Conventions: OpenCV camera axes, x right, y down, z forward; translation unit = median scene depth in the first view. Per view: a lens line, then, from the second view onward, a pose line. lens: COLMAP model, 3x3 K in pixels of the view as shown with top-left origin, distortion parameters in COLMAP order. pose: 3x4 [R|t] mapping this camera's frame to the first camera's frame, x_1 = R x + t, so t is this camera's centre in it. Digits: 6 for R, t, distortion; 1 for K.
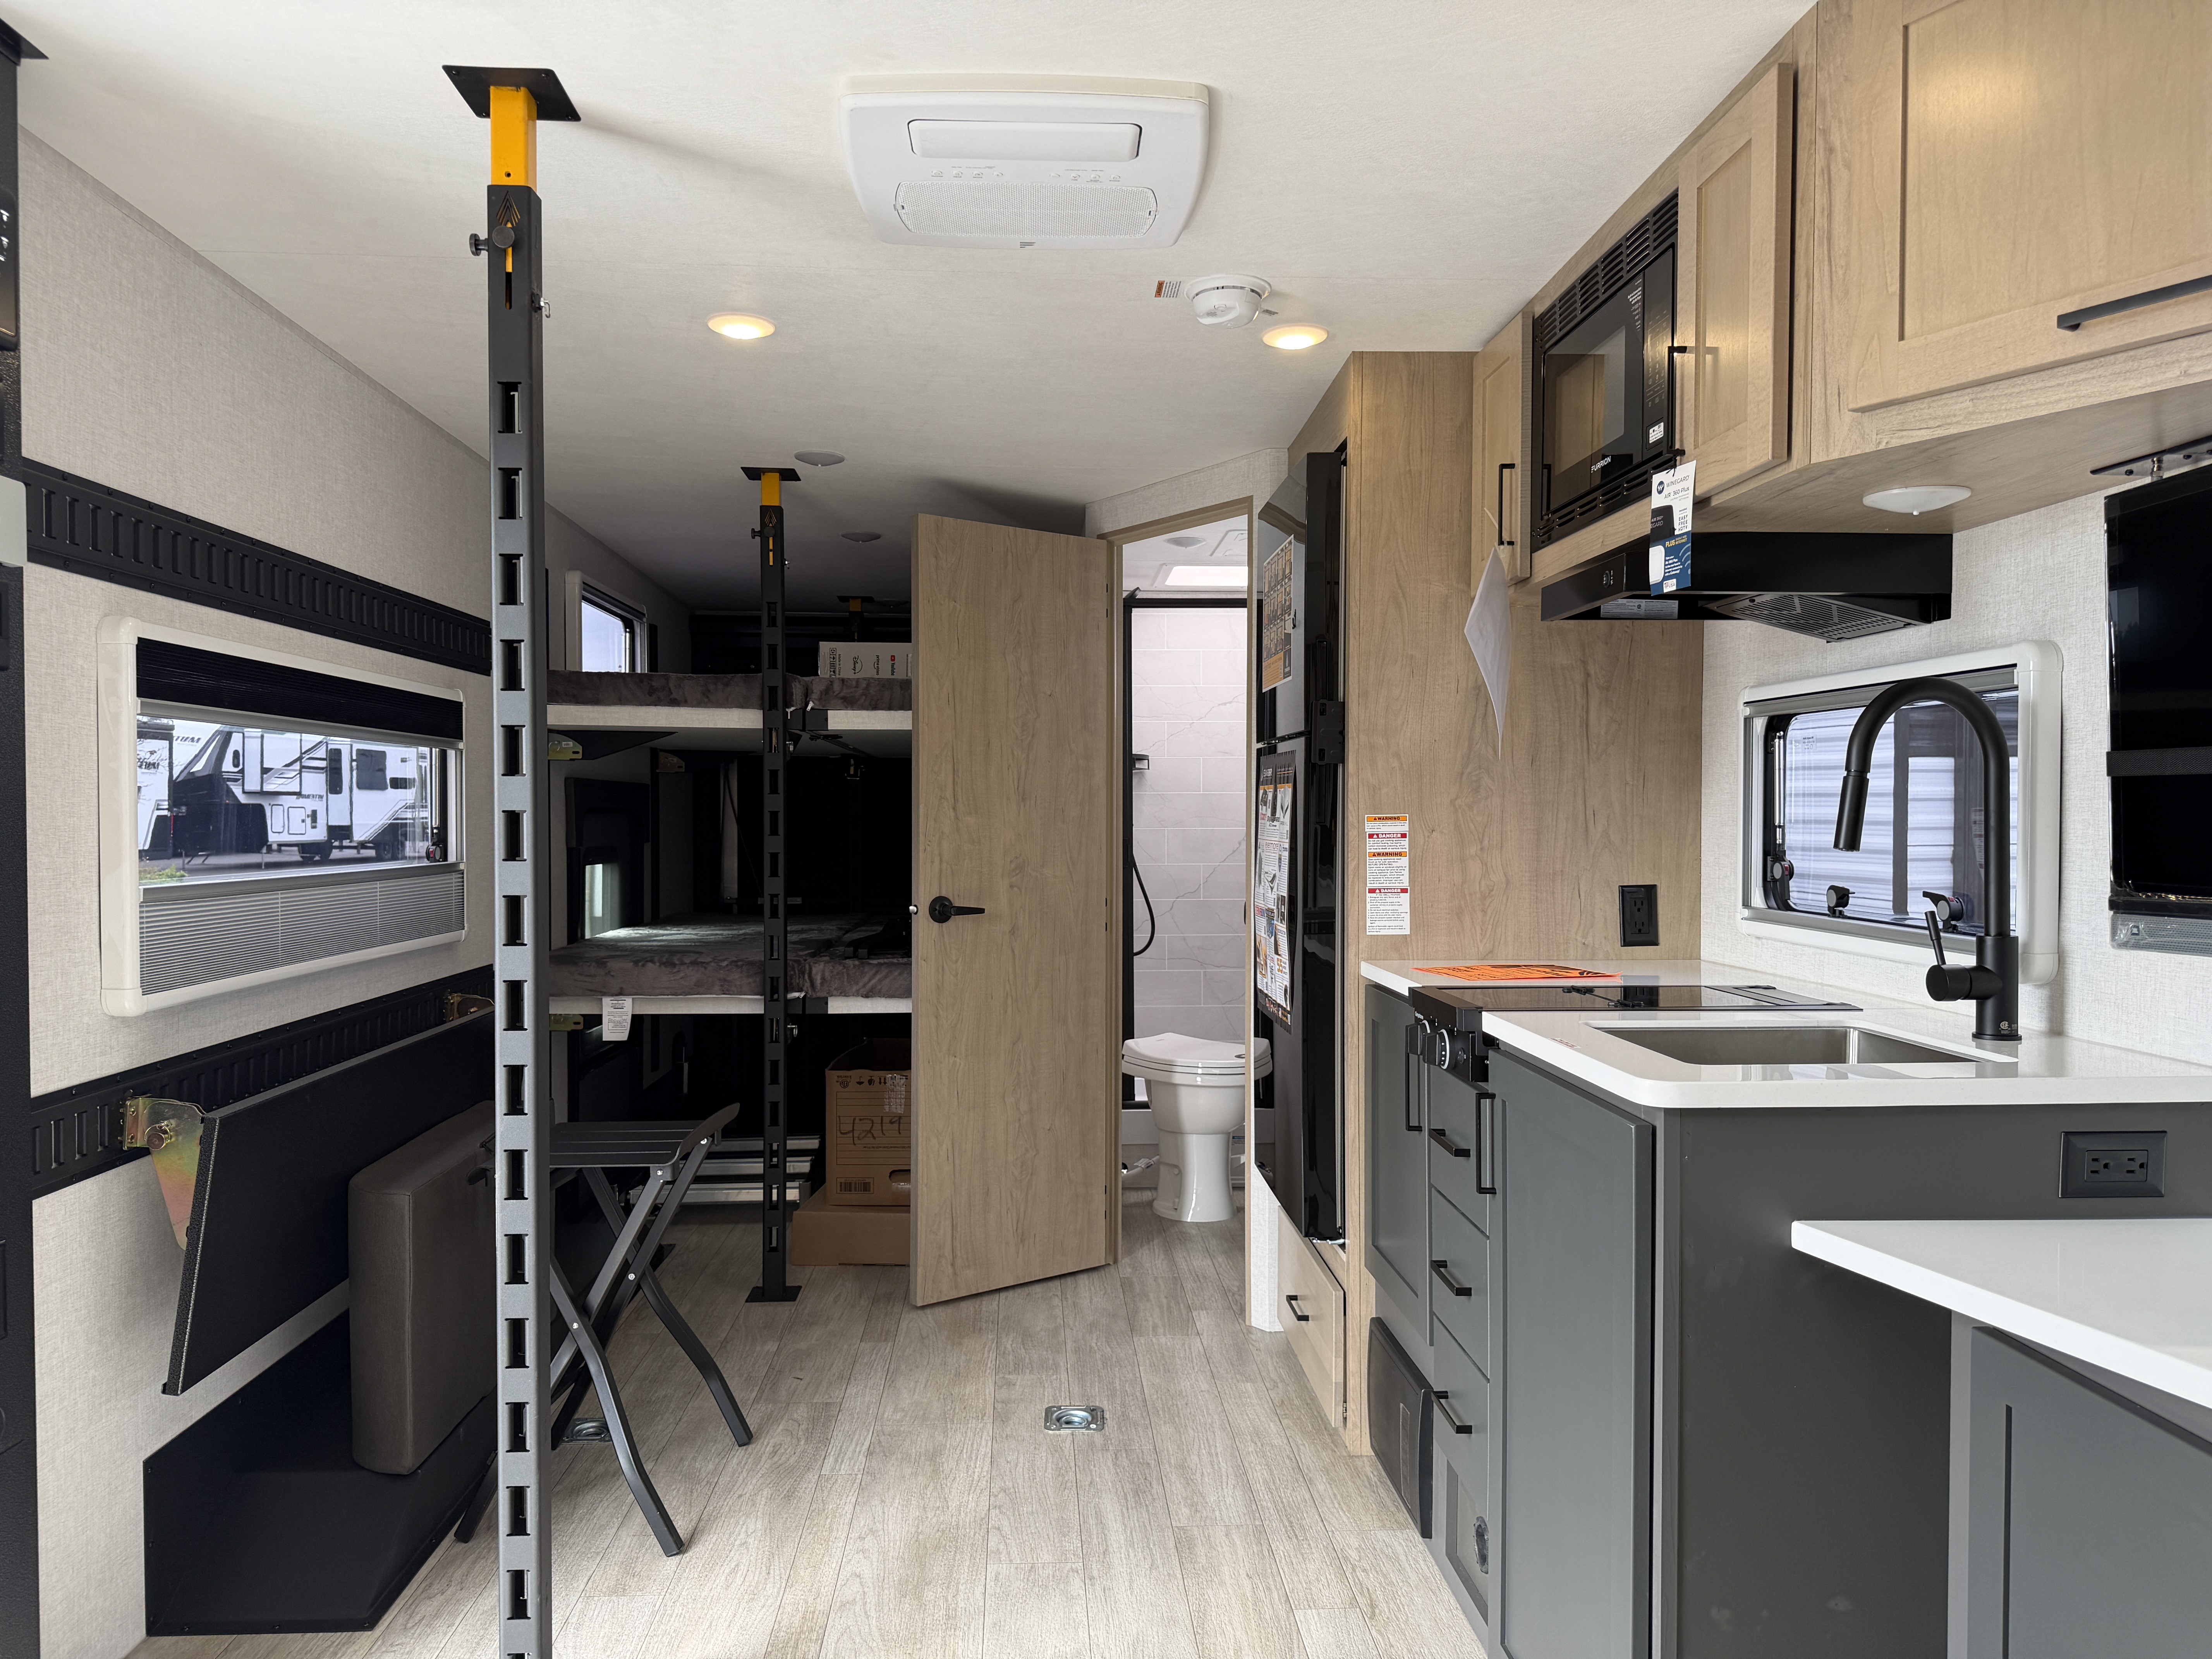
lens RADIAL K [[1550.0, 0, 1165.4], [0, 1550.0, 843.7], [0, 0, 1]] dist [0.026810, -0.030430]
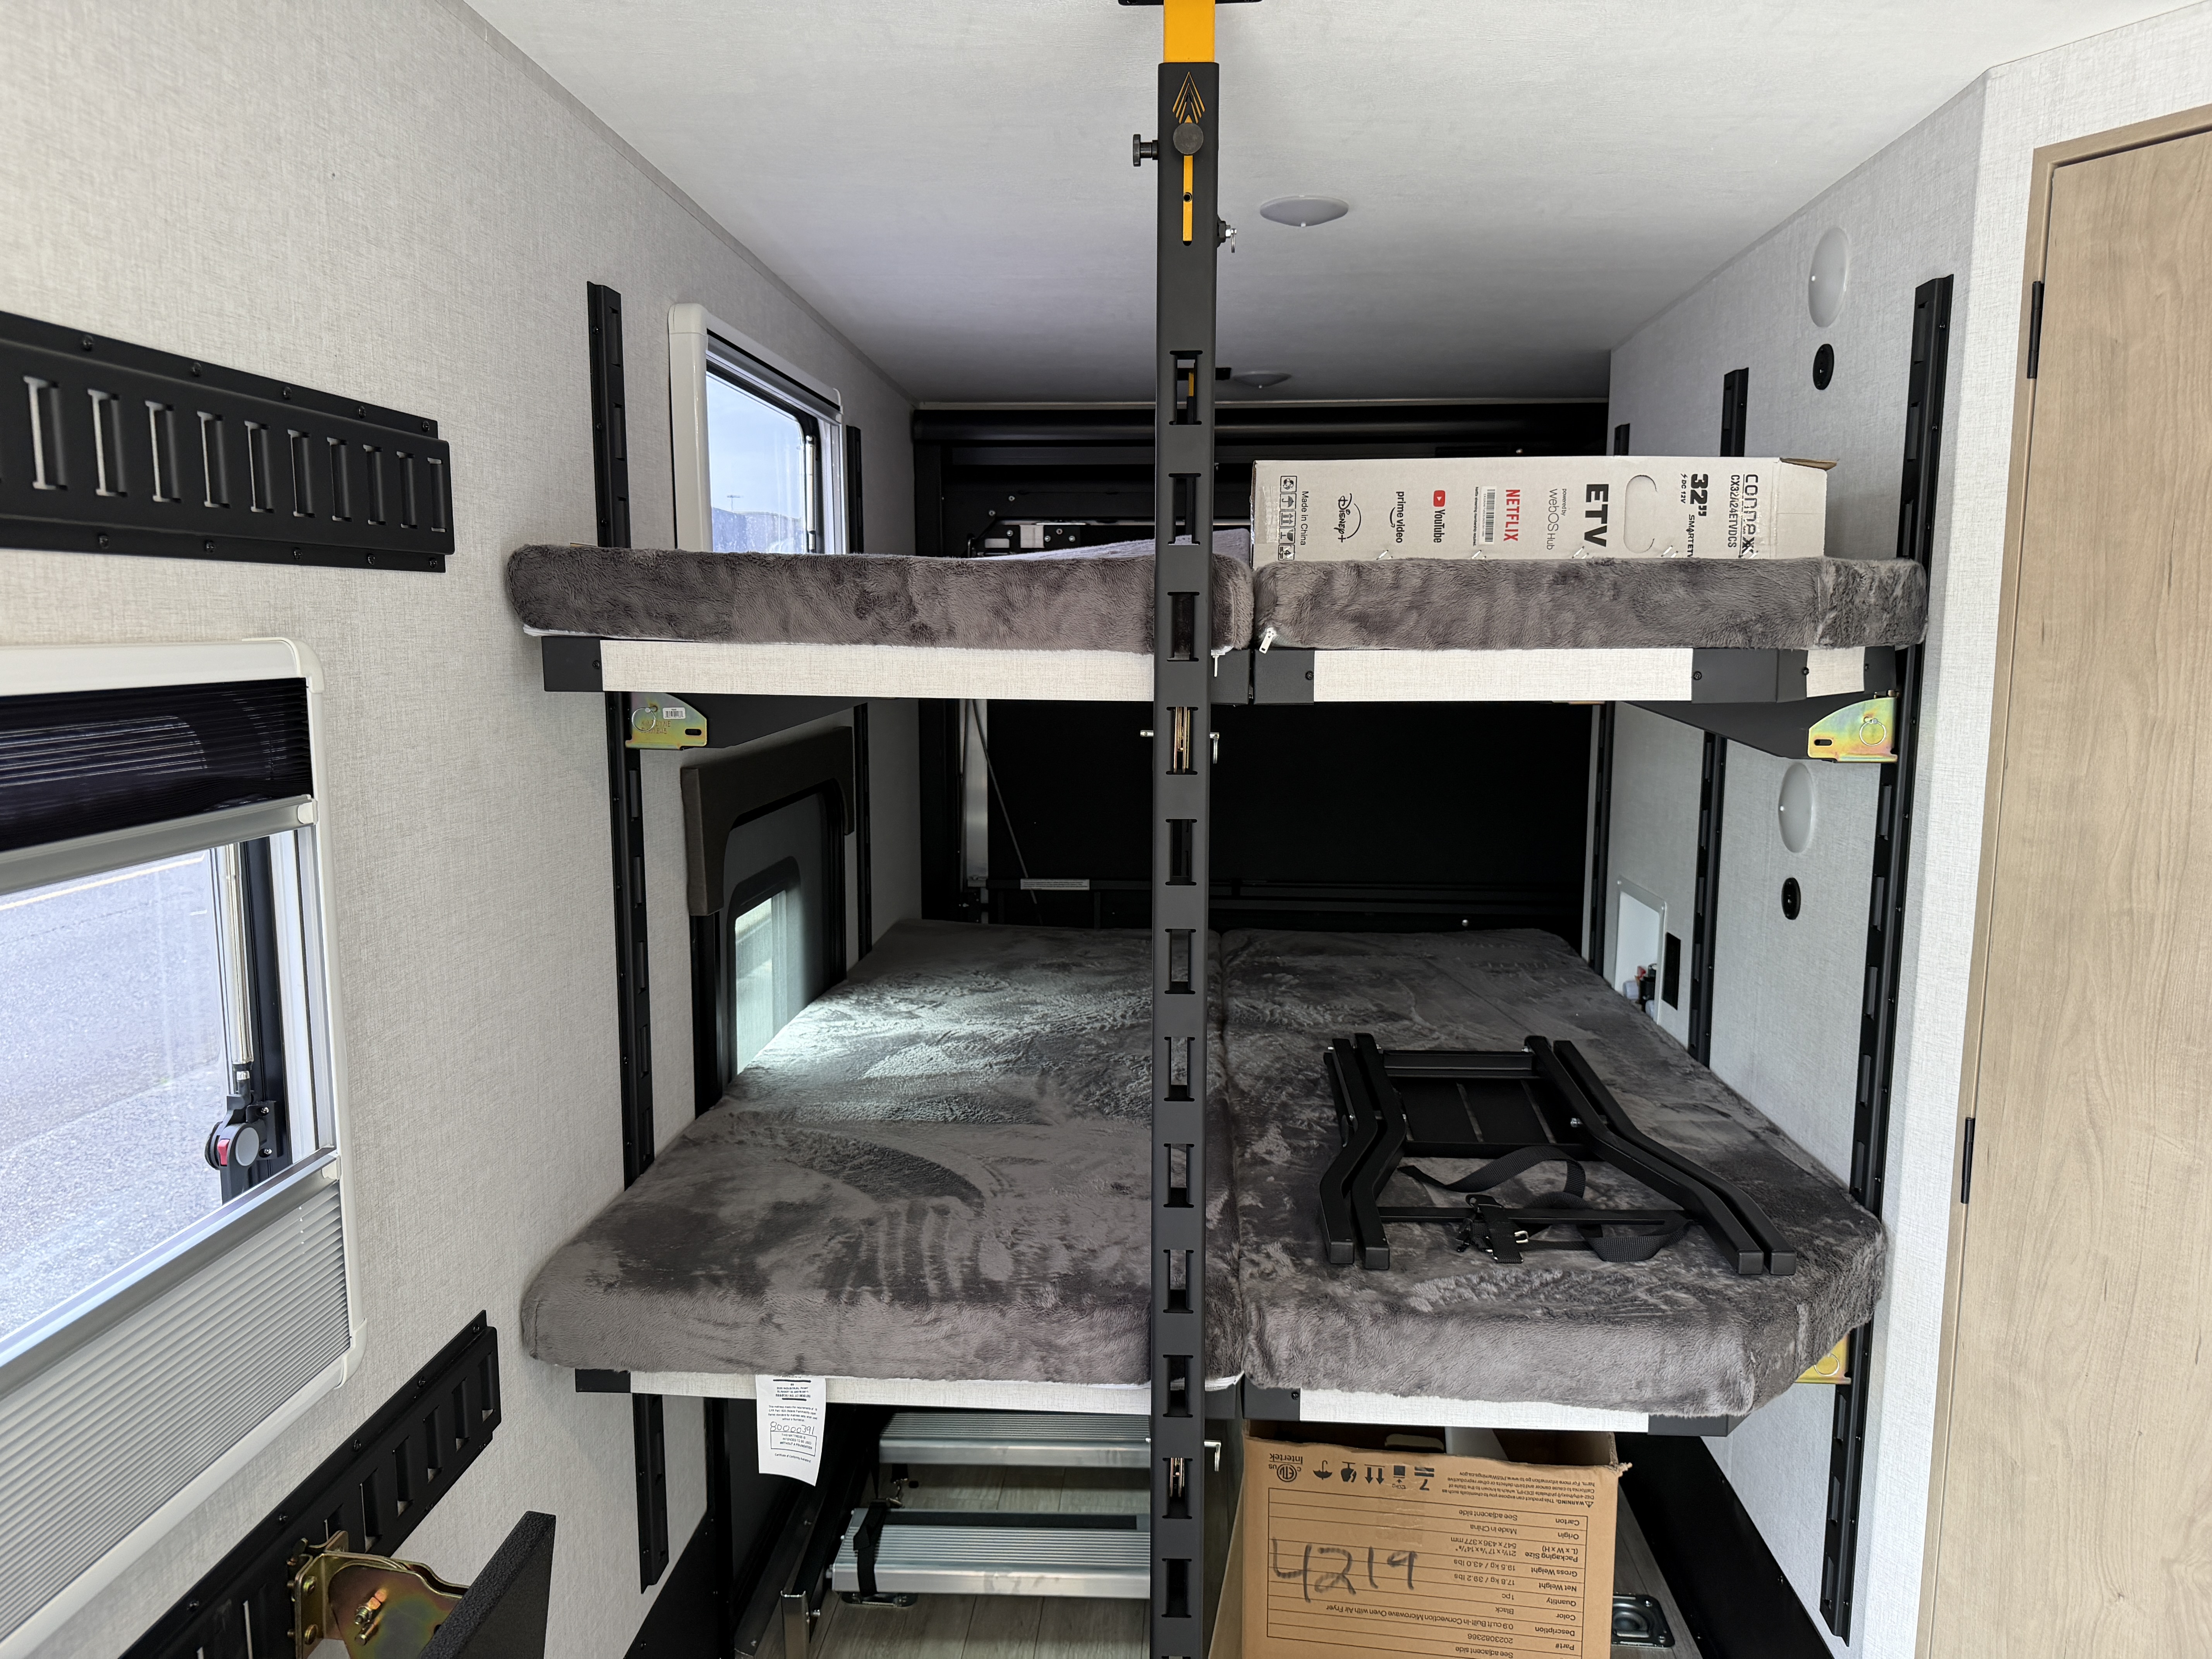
lens RADIAL K [[1550.0, 0, 1104.7], [0, 1550.0, 835.3], [0, 0, 1]] dist [0.026810, -0.030430]
pose [[0.988092, 0.023334, -0.152083, -0.213860], [-0.005058, 0.992826, 0.119465, -0.087661], [0.153779, -0.117273, 0.981121, 0.631970]]
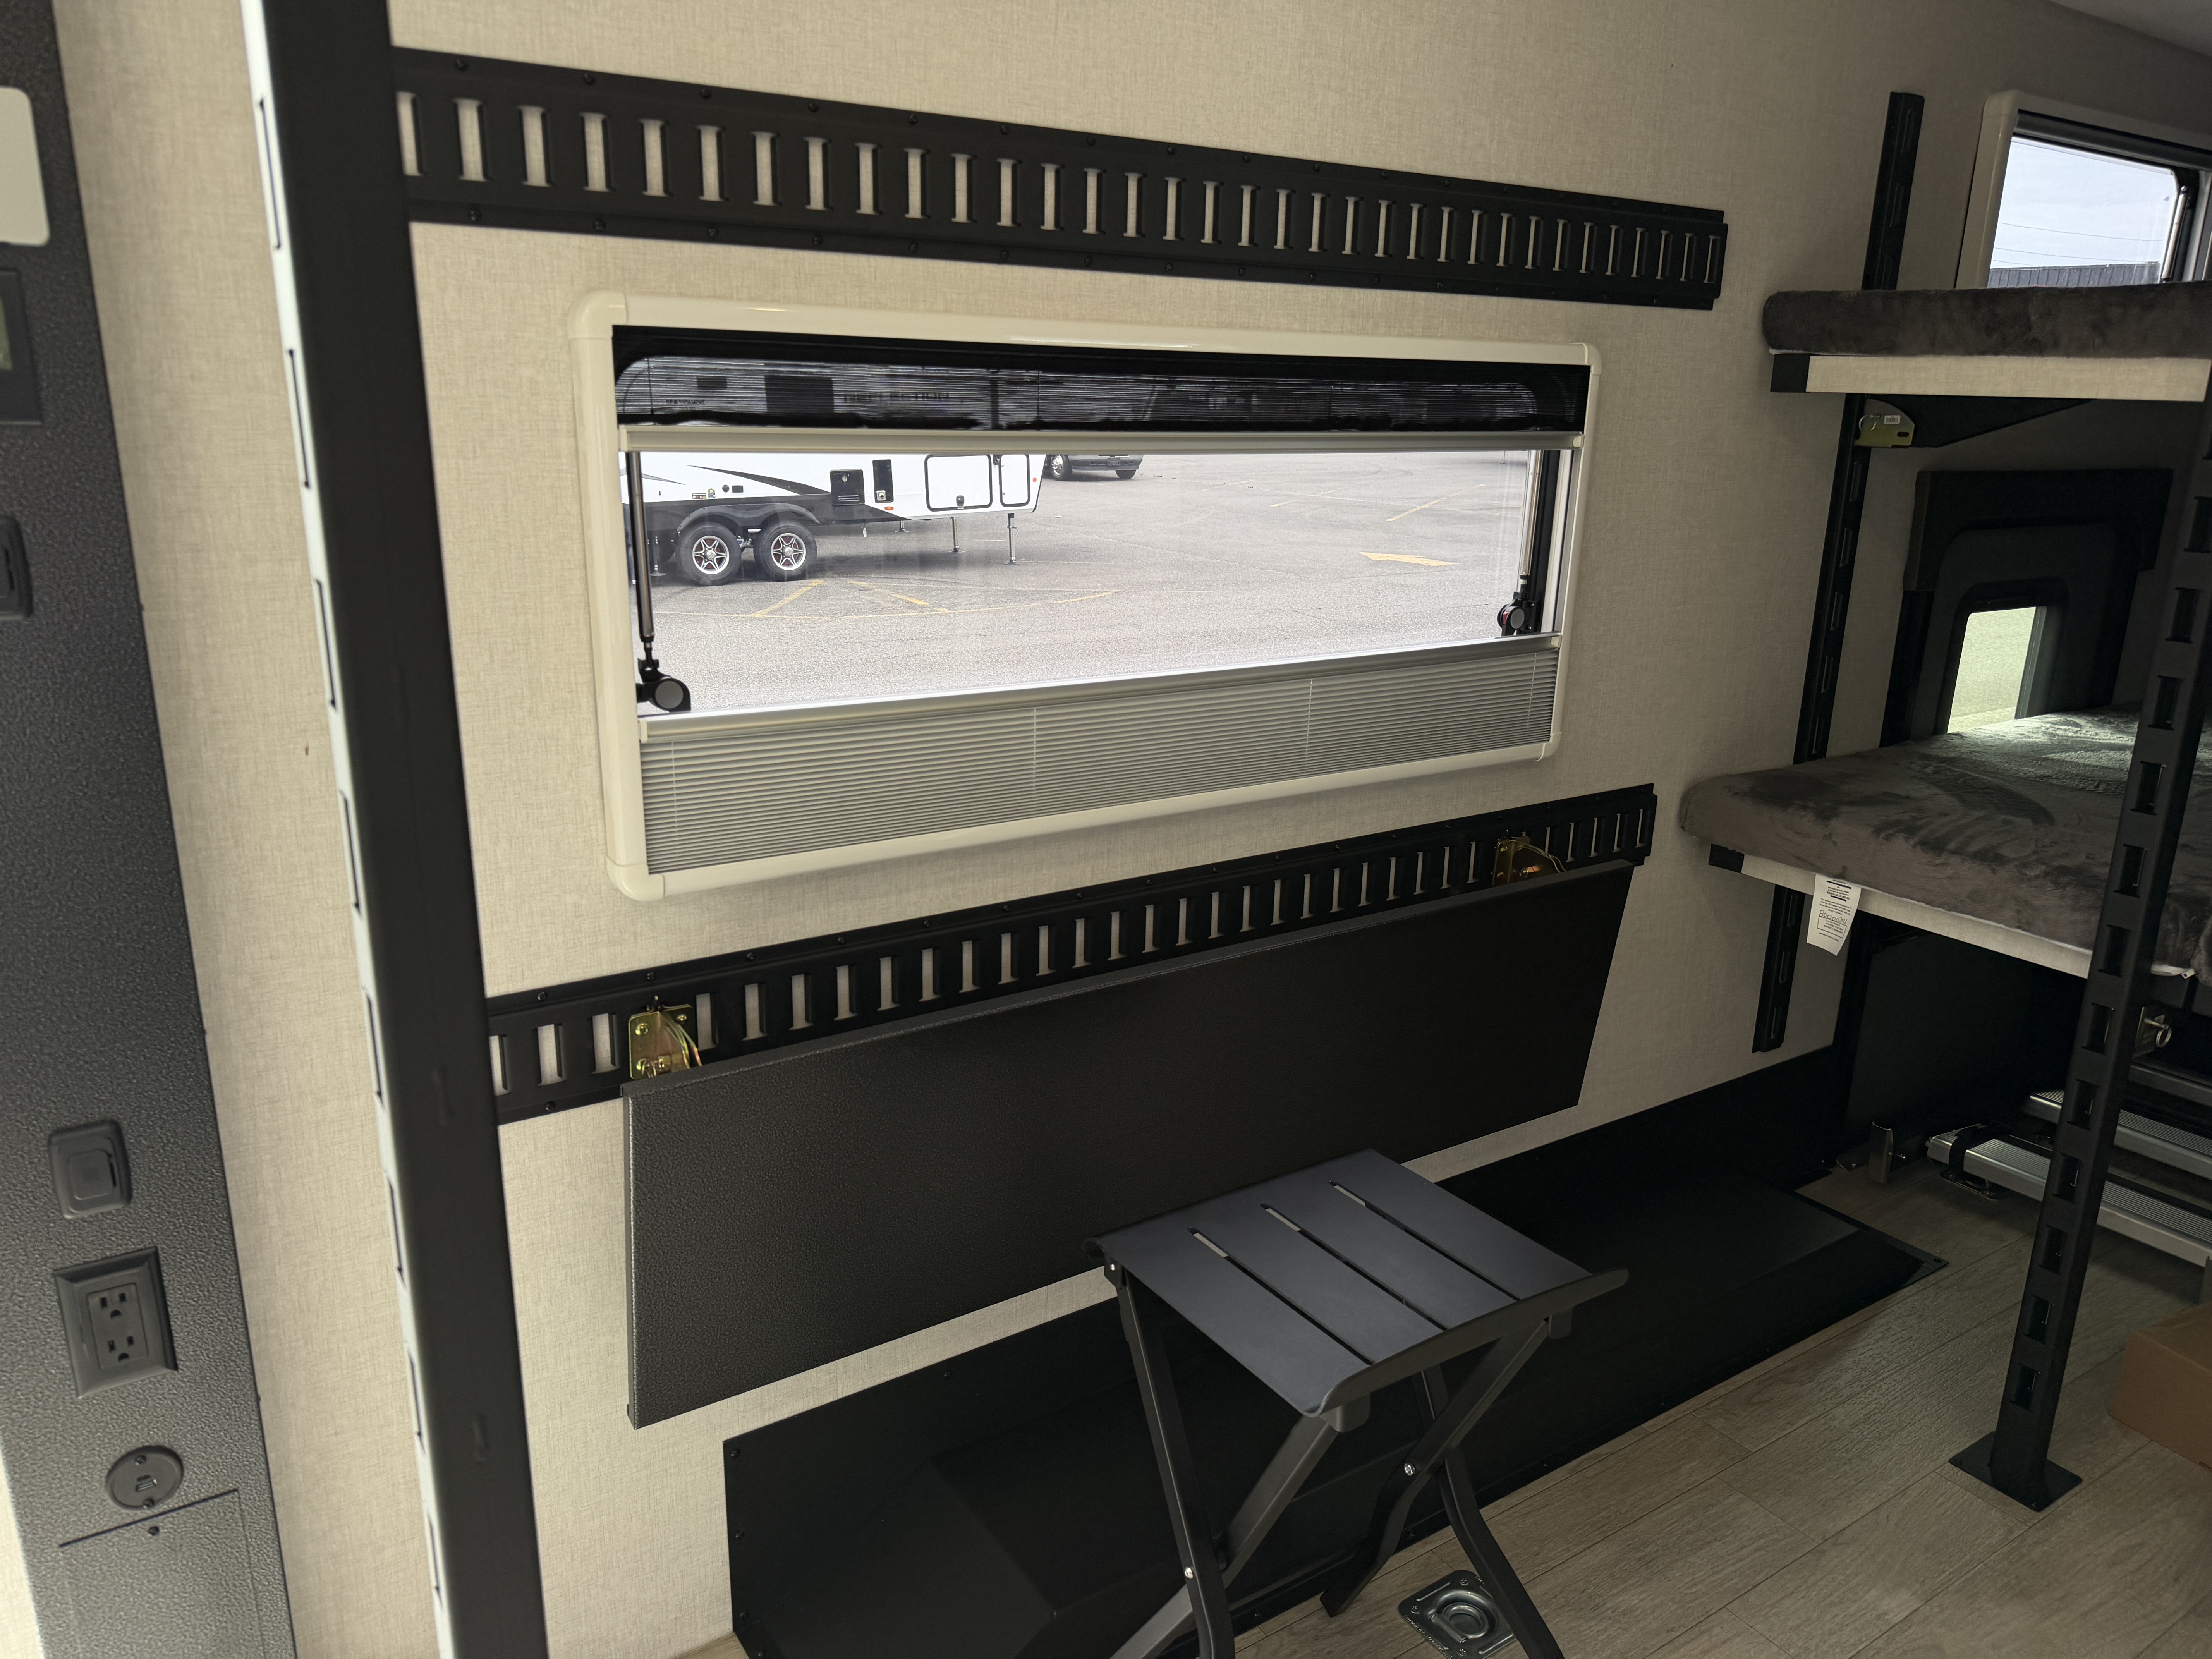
lens RADIAL K [[1550.0, 0, 1118.2], [0, 1550.0, 840.4], [0, 0, 1]] dist [0.026810, -0.030430]
pose [[0.471453, 0.249297, -0.845921, 0.009641], [-0.035481, 0.963798, 0.264262, -0.059850], [0.881177, -0.094573, 0.463231, 0.491915]]
